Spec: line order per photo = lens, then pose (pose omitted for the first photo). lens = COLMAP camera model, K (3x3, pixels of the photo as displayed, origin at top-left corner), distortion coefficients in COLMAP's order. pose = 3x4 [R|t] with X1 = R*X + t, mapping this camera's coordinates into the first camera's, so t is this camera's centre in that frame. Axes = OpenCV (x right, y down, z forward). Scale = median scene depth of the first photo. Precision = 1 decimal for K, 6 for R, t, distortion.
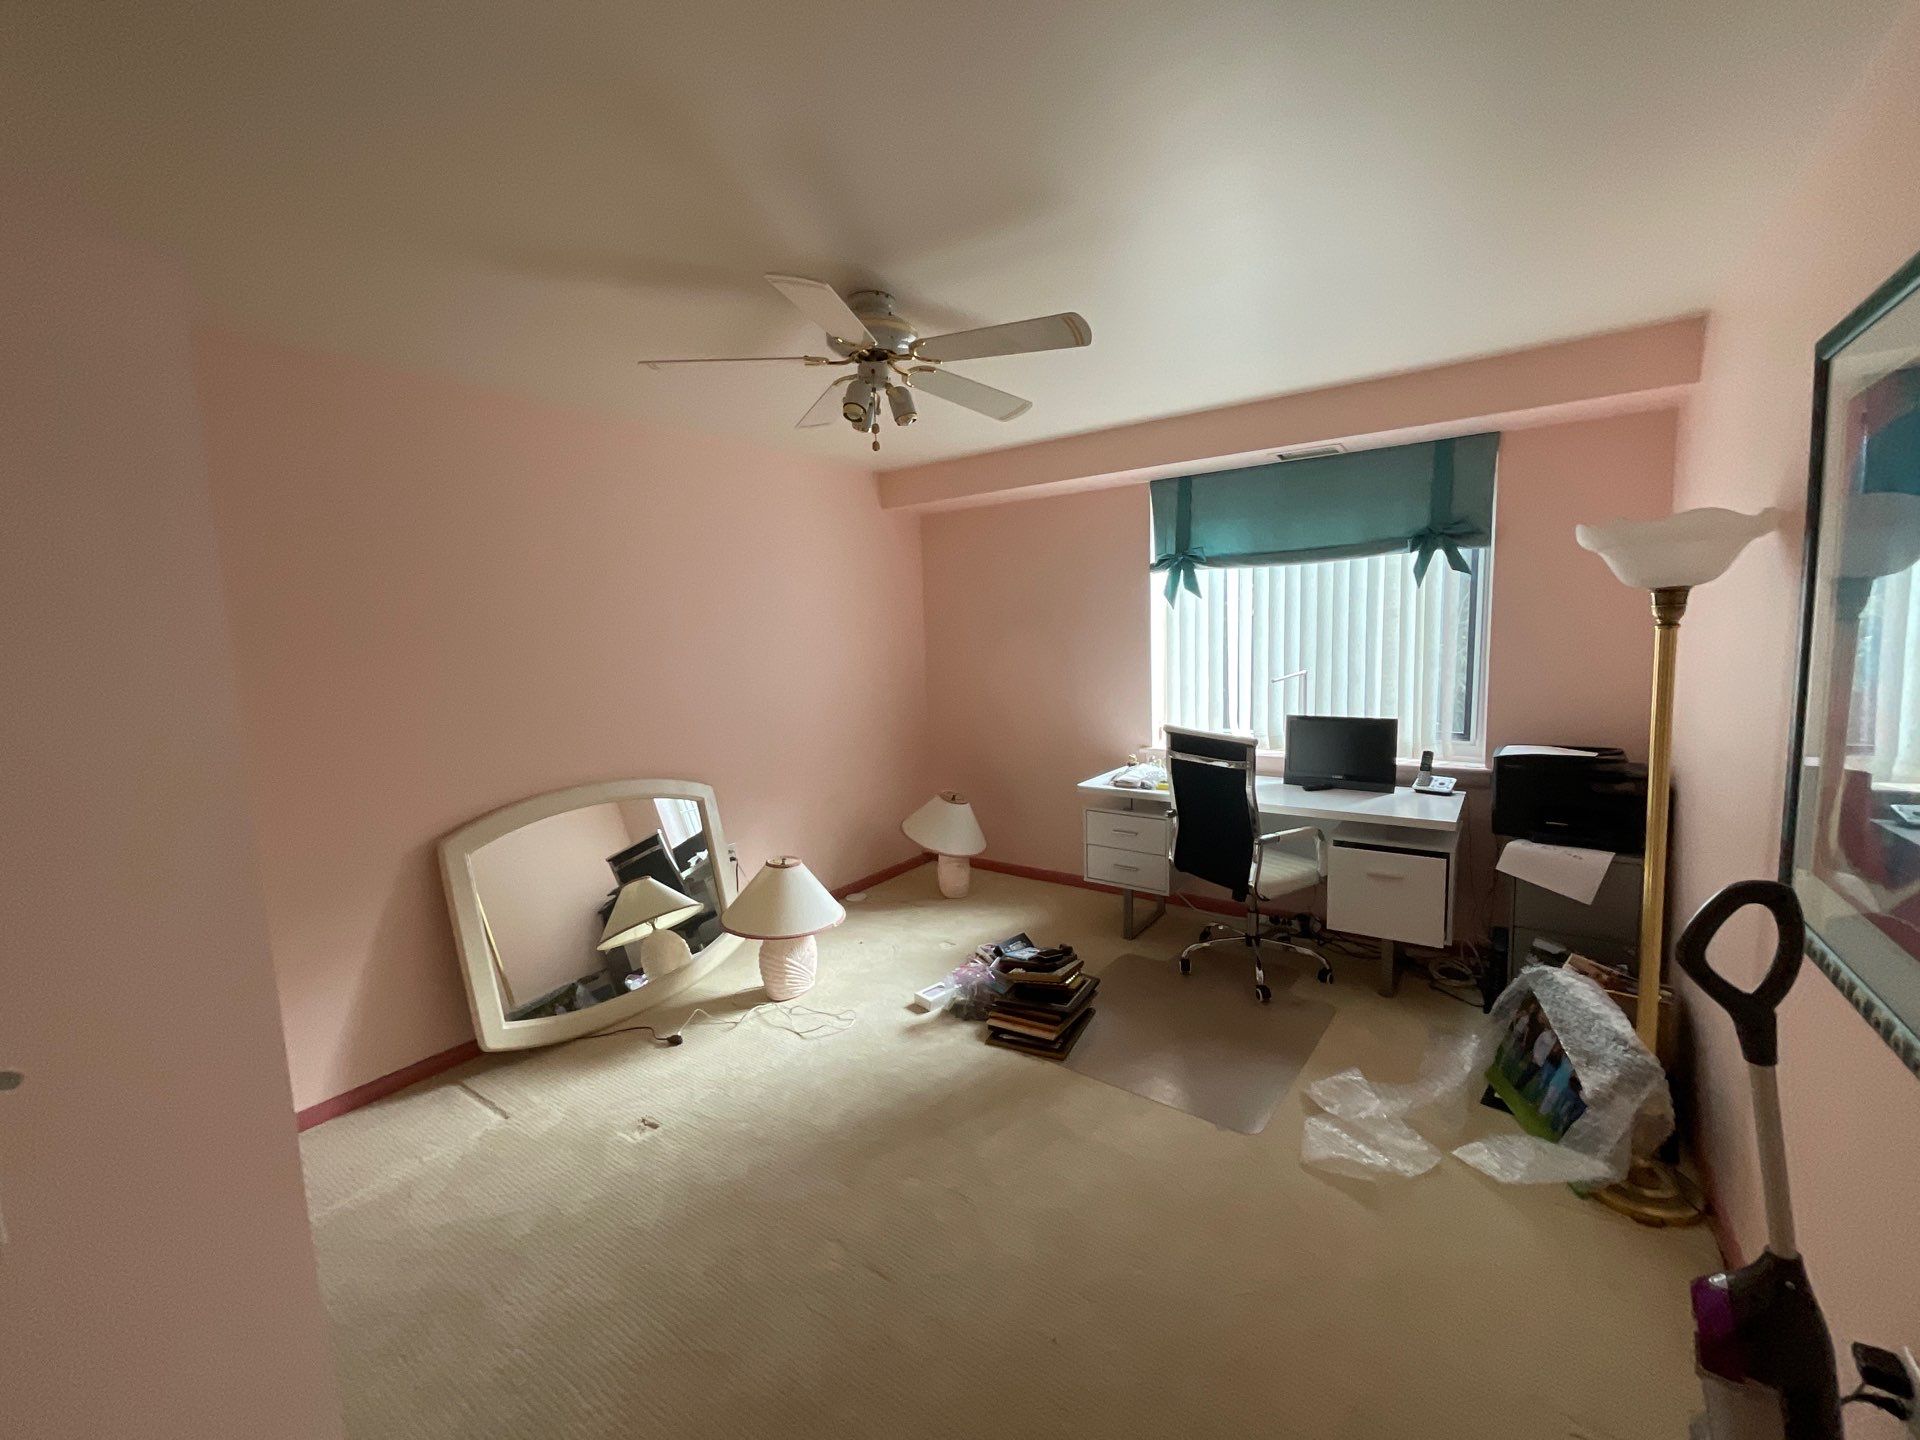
lens RADIAL K [[776.4, 0, 959.0], [0, 776.4, 721.8], [0, 0, 1]] dist [-0.002423, -0.000249]
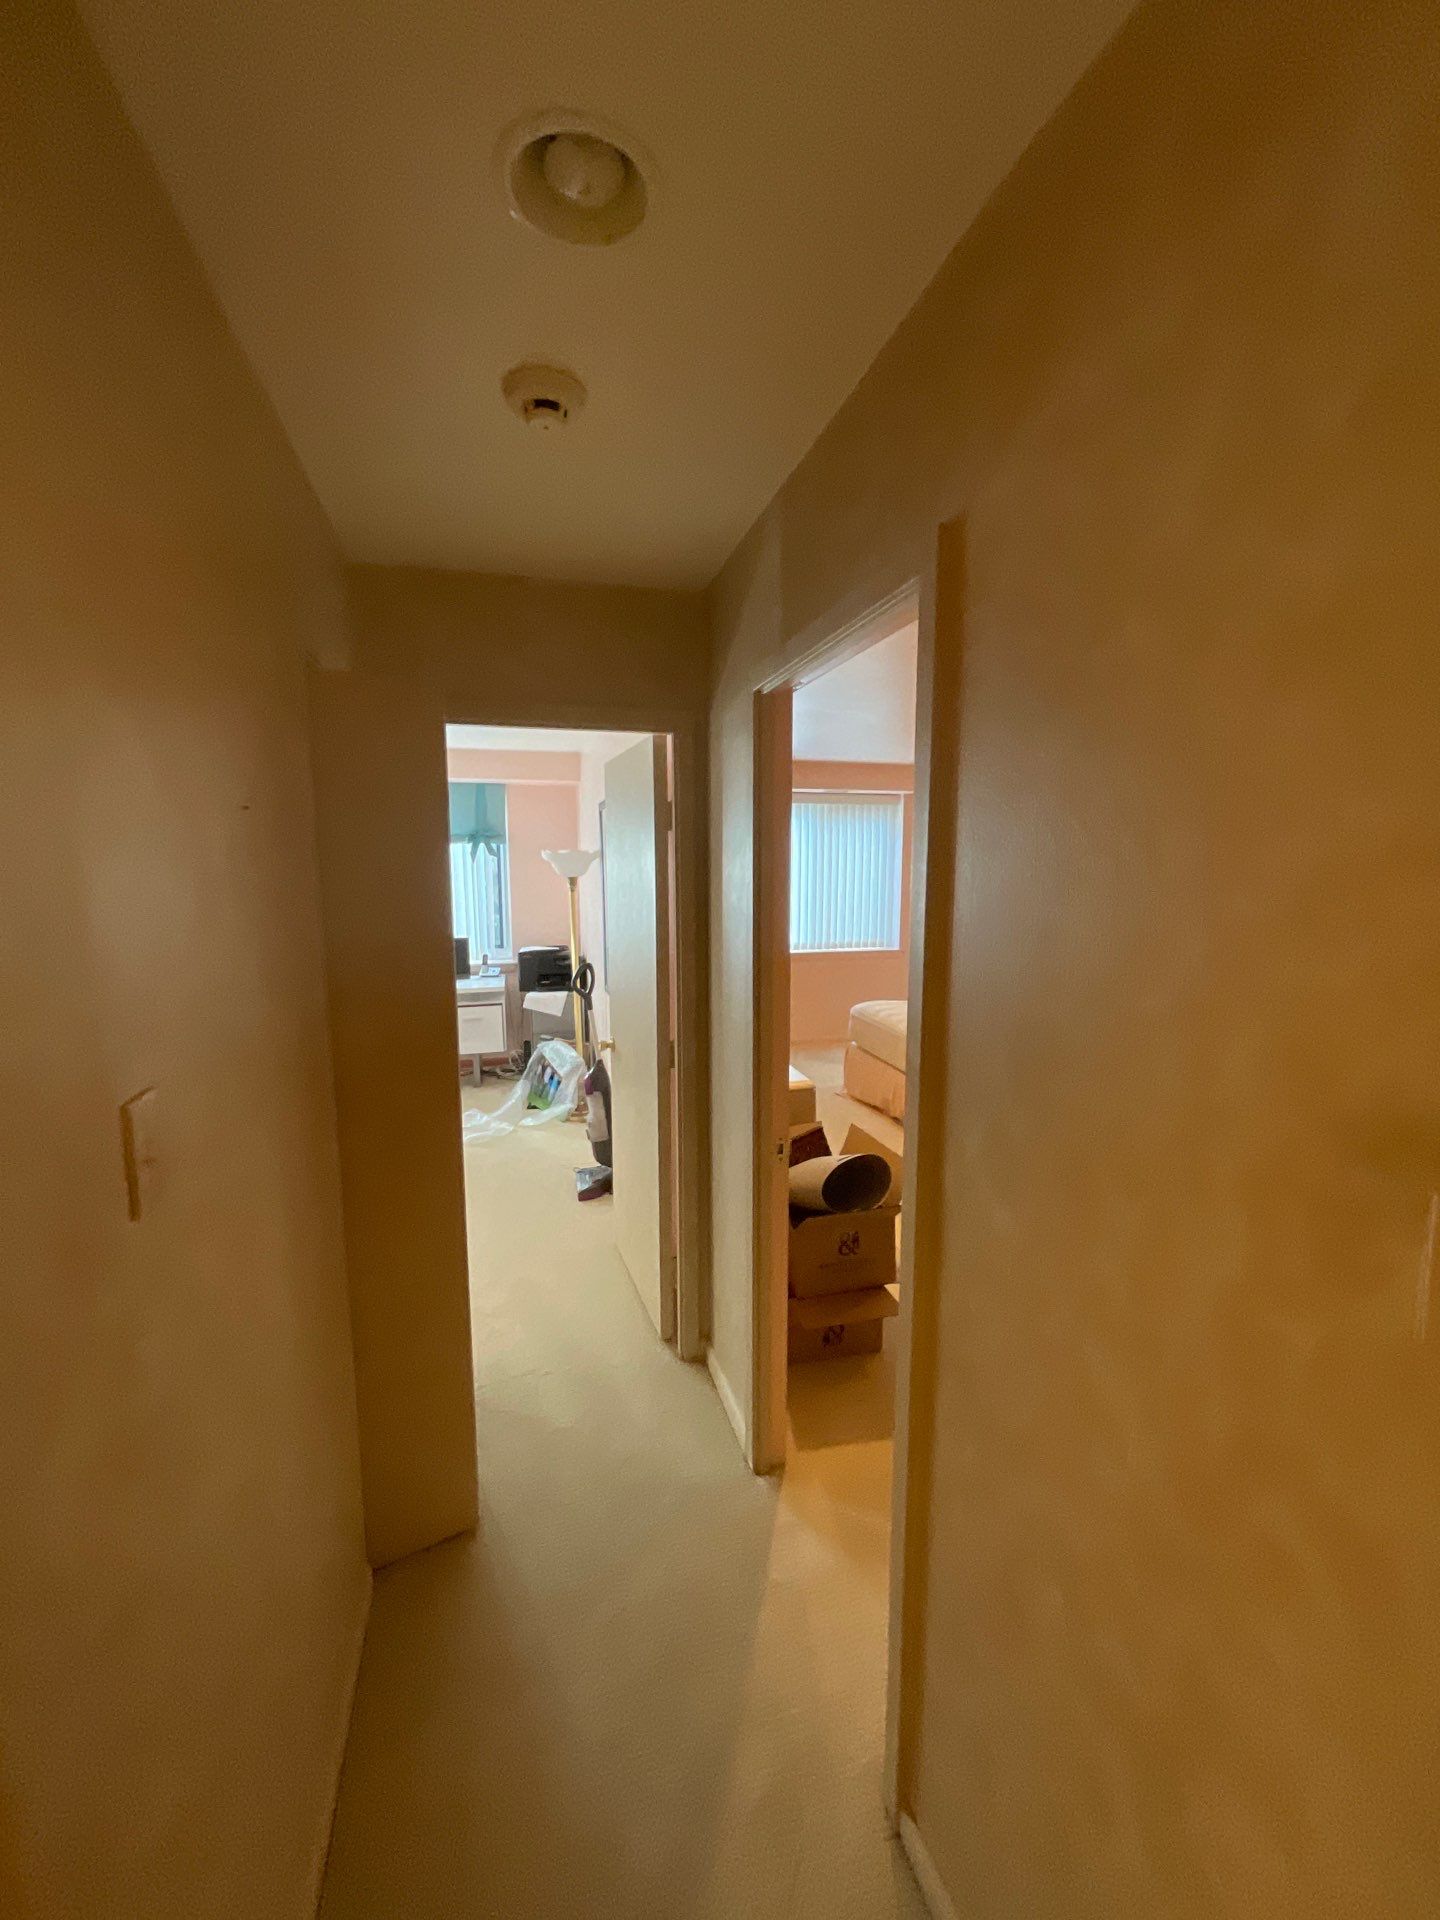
lens RADIAL K [[776.4, 0, 710.0], [0, 776.4, 957.8], [0, 0, 1]] dist [-0.002423, -0.000249]
pose [[0.644189, -0.062184, 0.762335, -0.460196], [0.068993, 0.997351, 0.023053, 0.041436], [-0.761749, 0.037745, 0.646772, -0.597931]]
